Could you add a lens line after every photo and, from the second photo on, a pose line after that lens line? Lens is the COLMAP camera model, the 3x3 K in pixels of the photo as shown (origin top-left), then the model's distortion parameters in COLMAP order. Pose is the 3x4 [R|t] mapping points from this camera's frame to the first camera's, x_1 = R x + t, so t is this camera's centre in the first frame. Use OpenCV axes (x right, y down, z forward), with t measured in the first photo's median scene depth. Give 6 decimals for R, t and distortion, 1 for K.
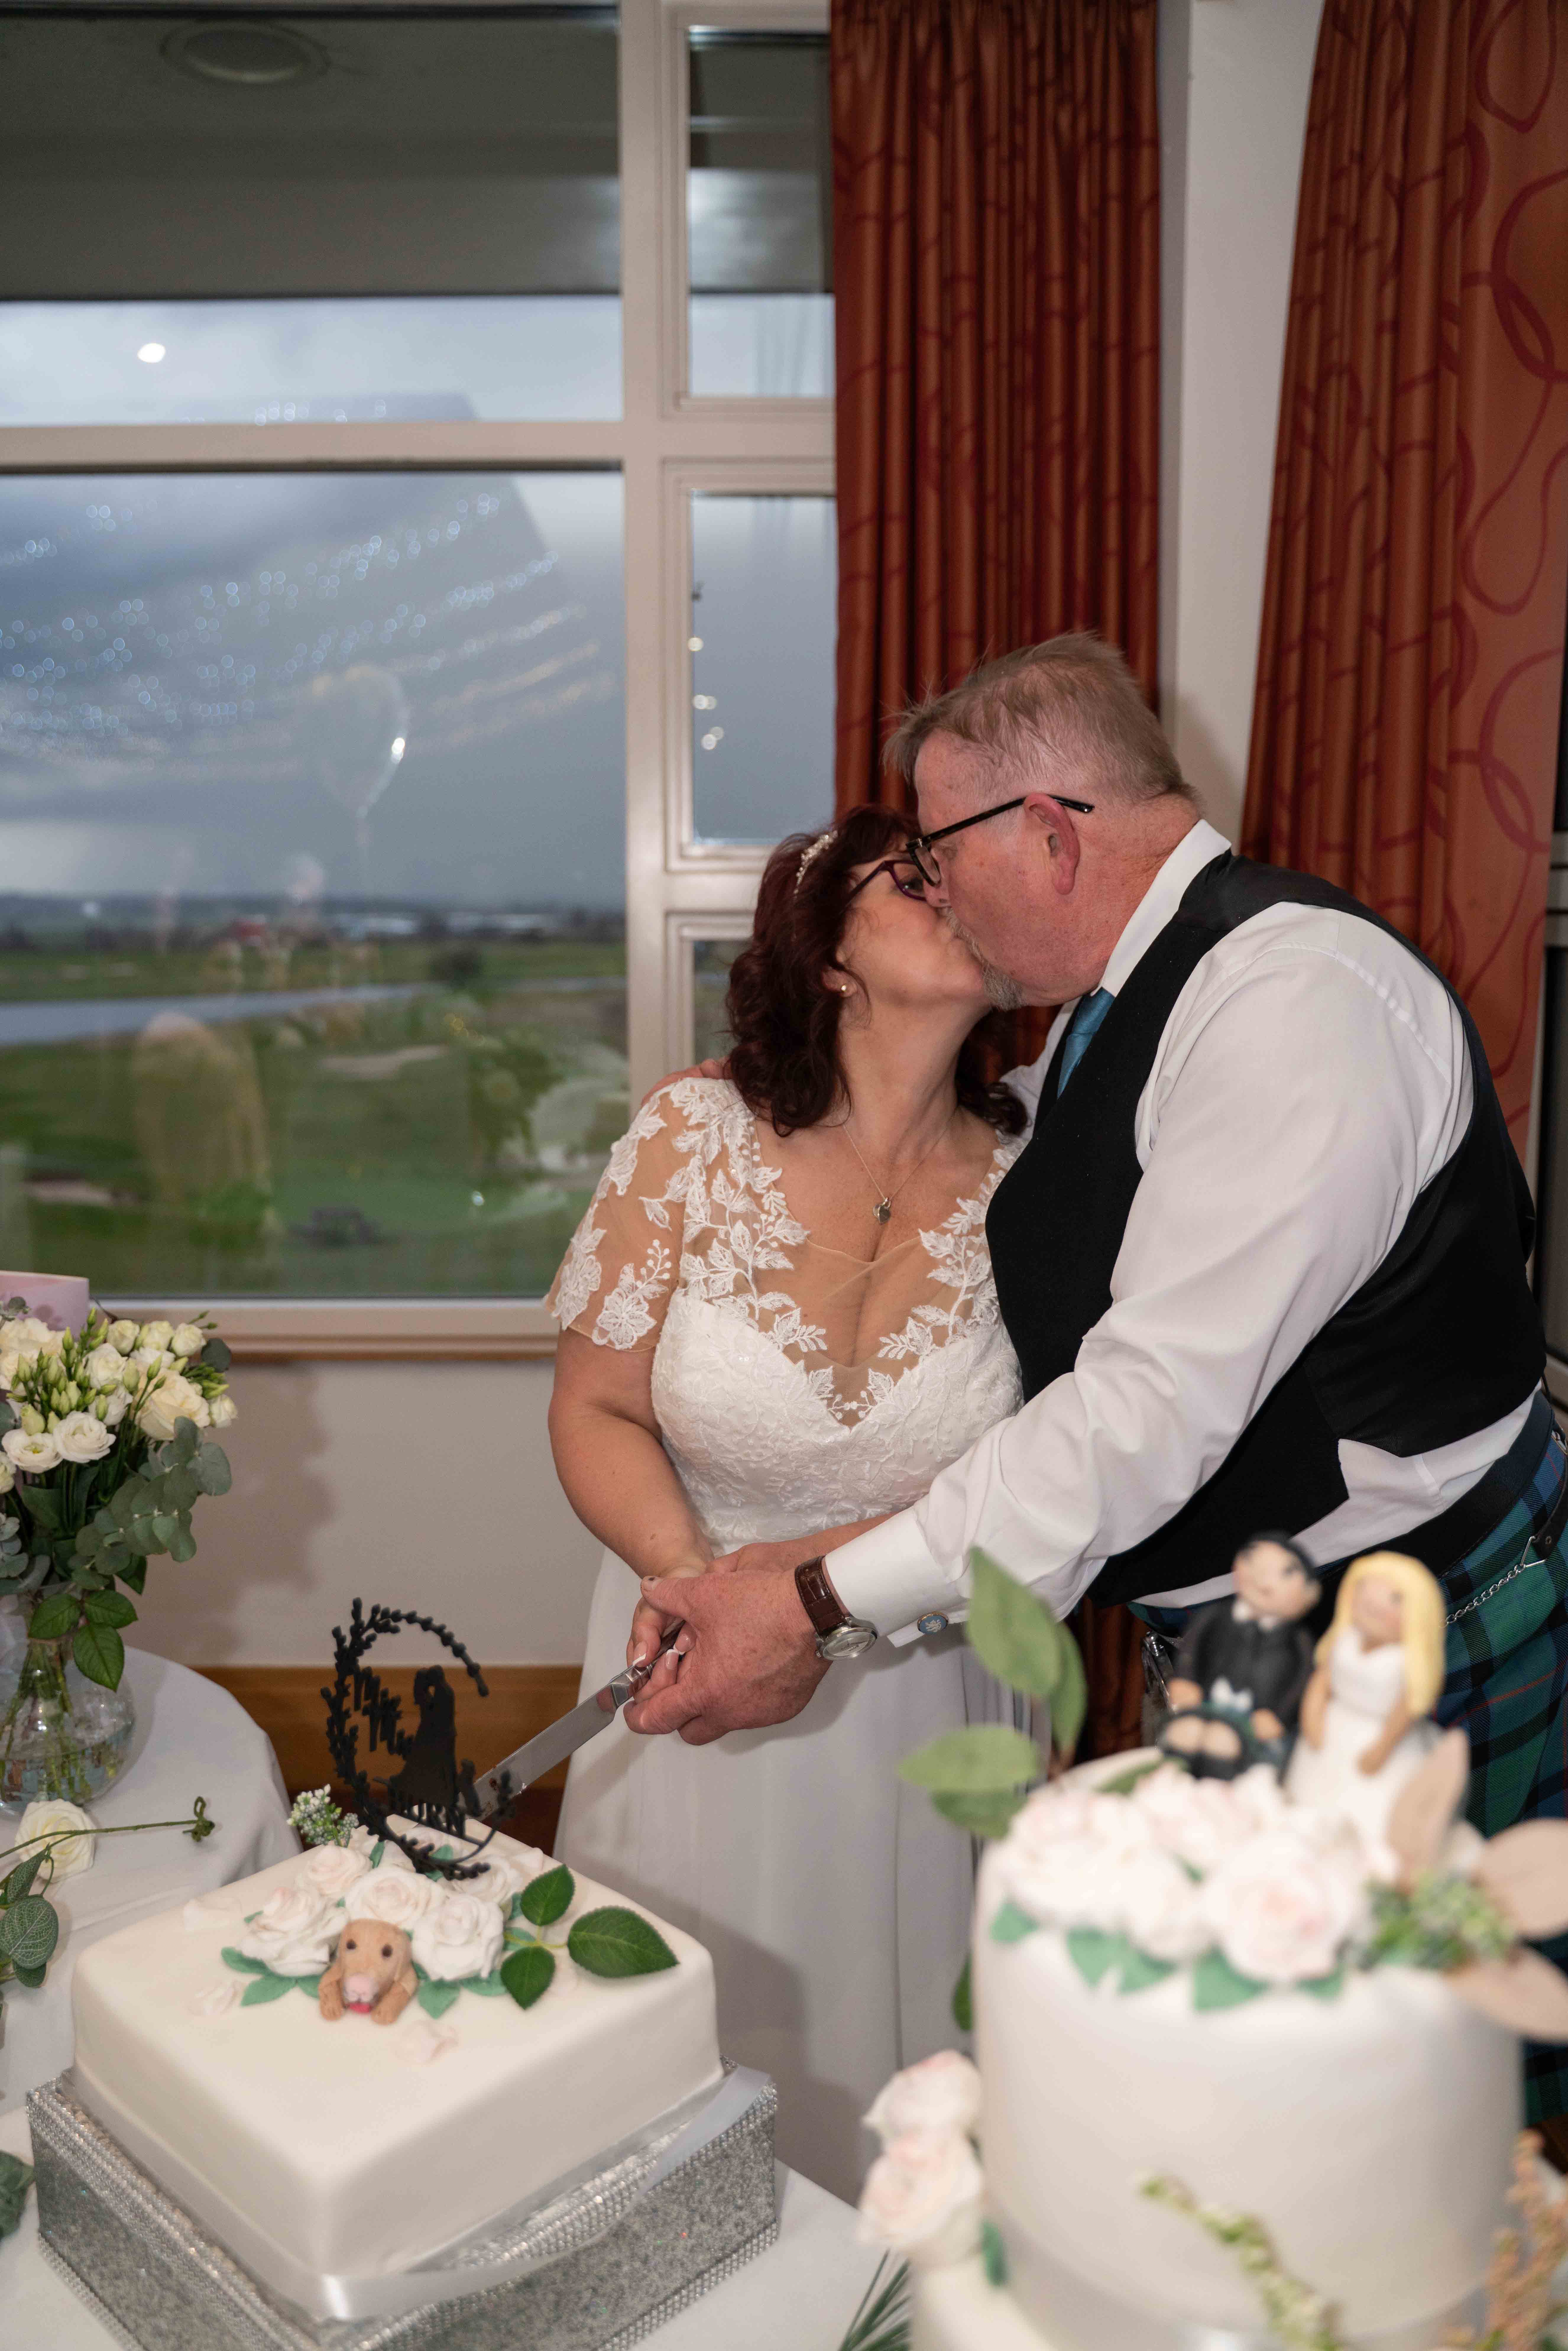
lens RADIAL K [[1902.1, 0, 784.0], [0, 1902.1, 1175.5], [0, 0, 1]] dist [-0.118328, 0.101368]
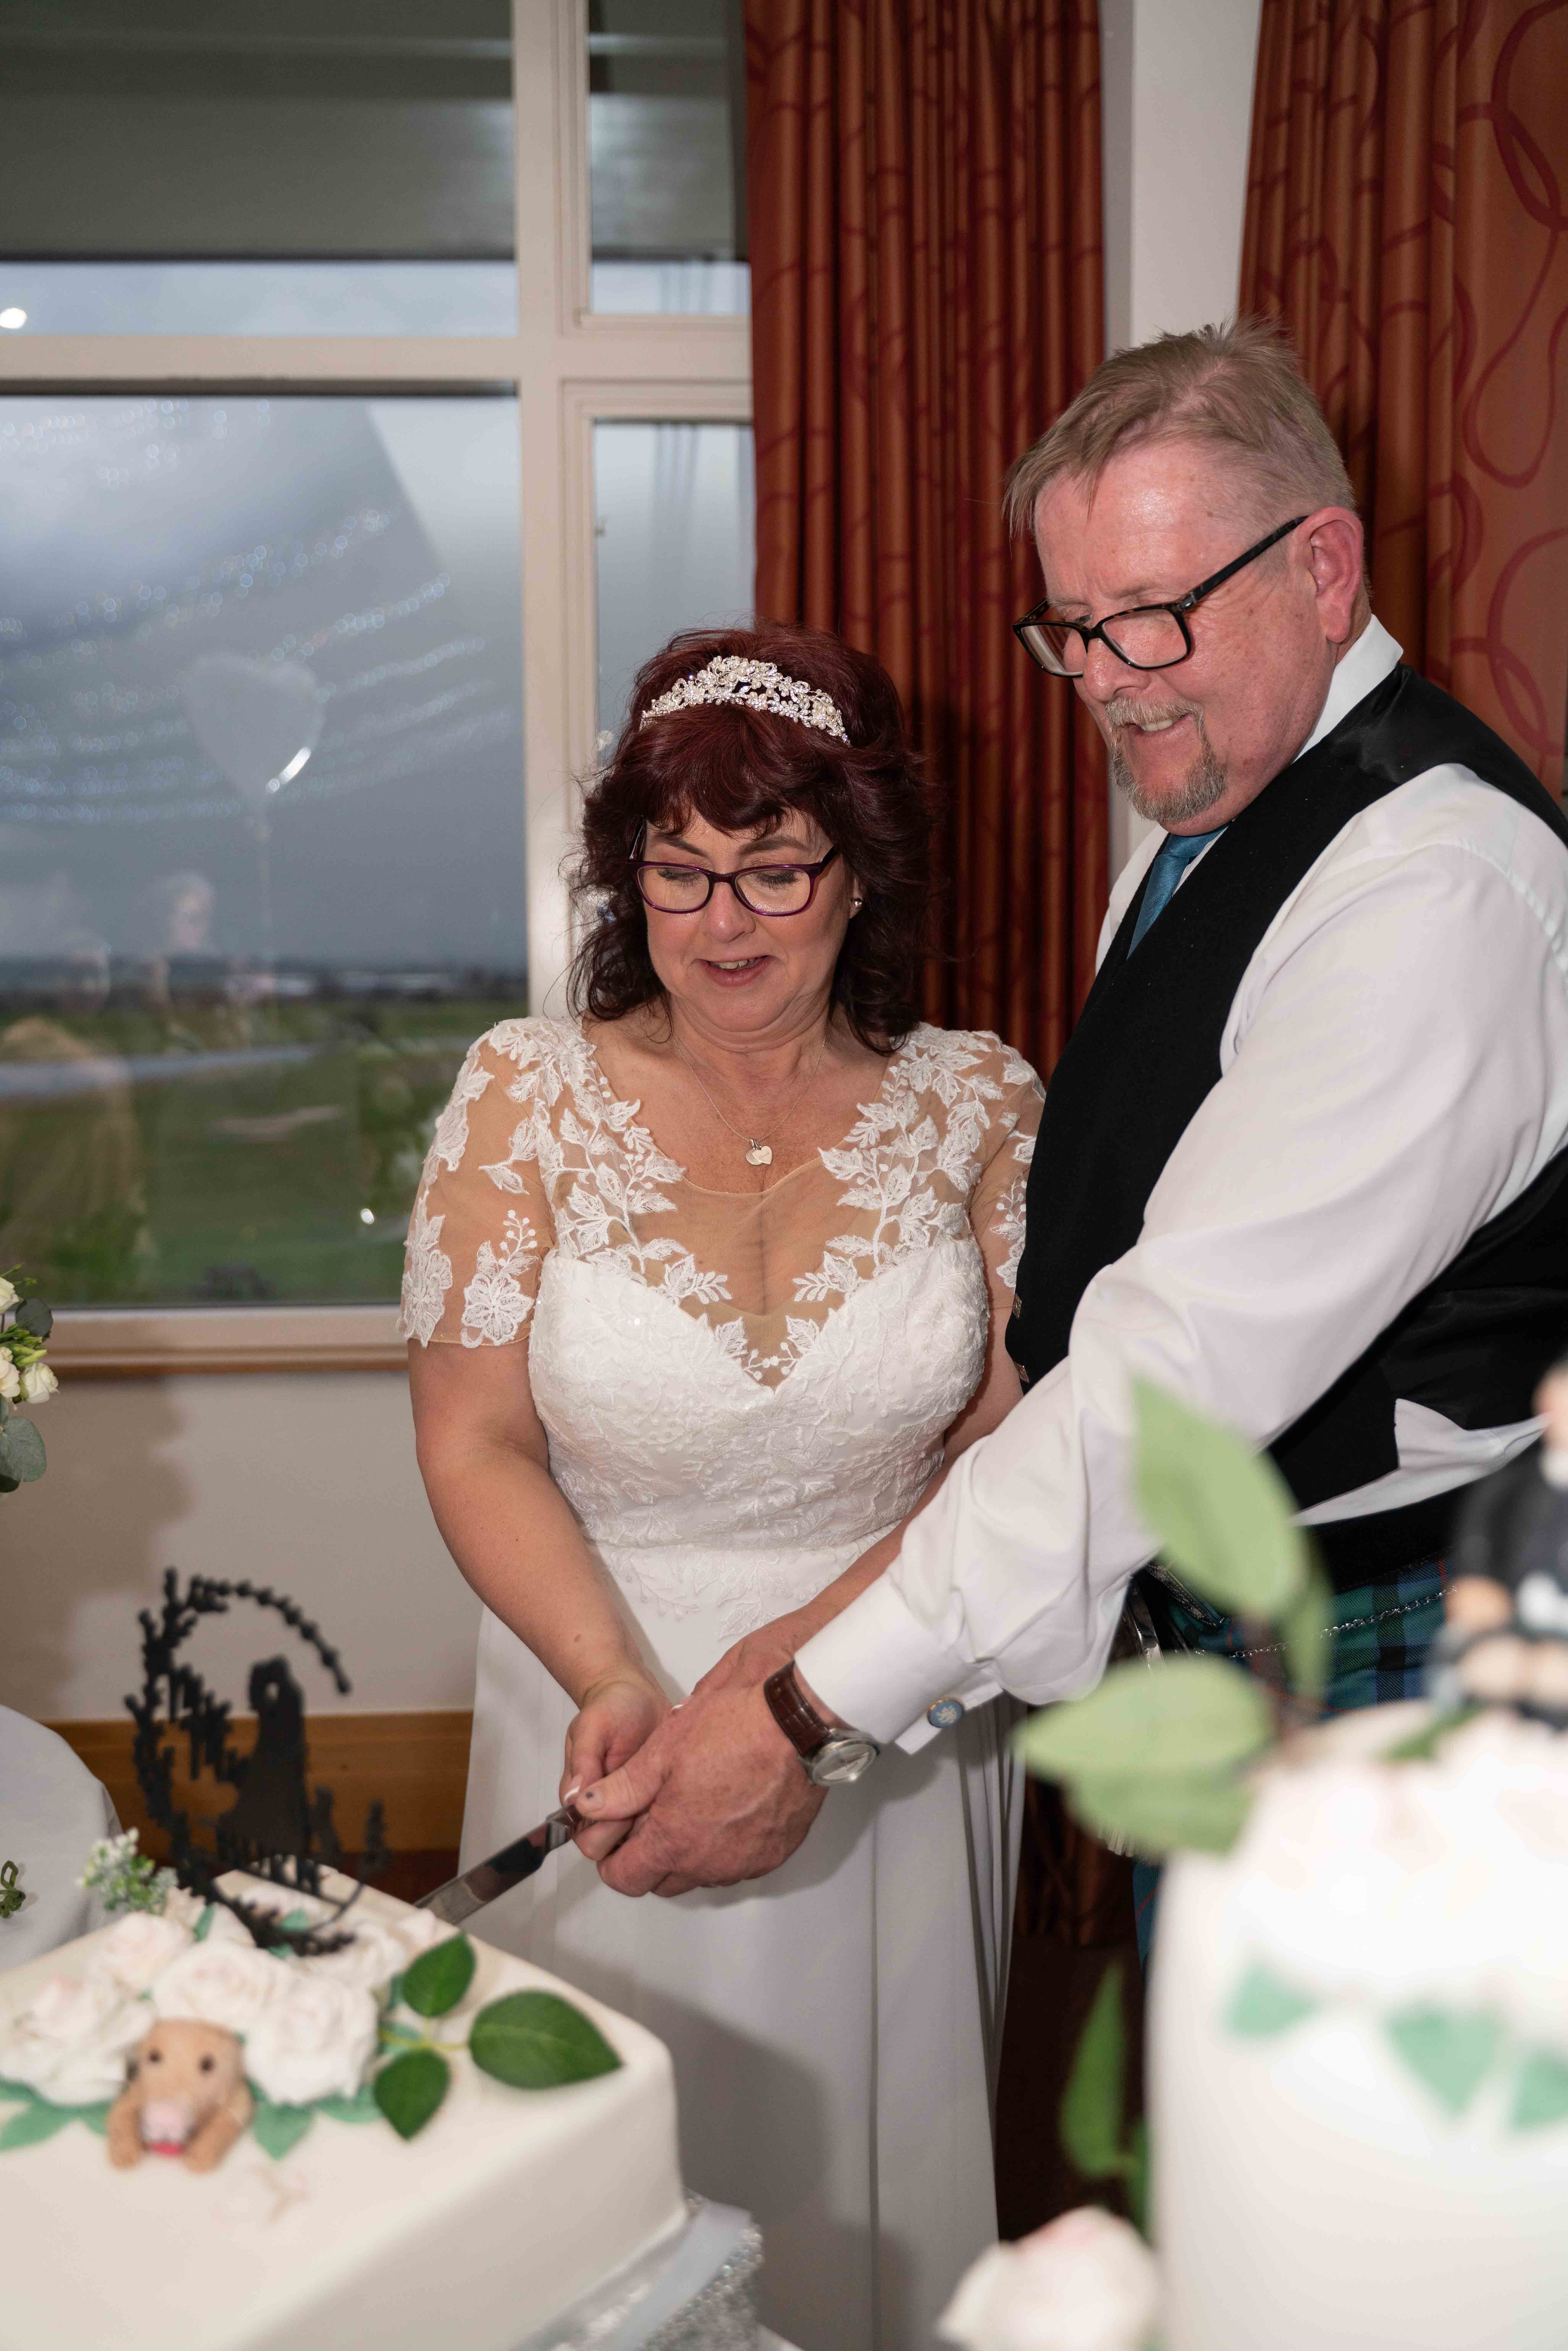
lens RADIAL K [[1902.1, 0, 784.0], [0, 1902.1, 1175.5], [0, 0, 1]] dist [-0.118328, 0.101368]
pose [[0.998536, -0.013875, 0.052290, -0.019036], [0.015435, 0.999444, -0.029554, 0.070485], [-0.051851, 0.030318, 0.998195, 0.187929]]
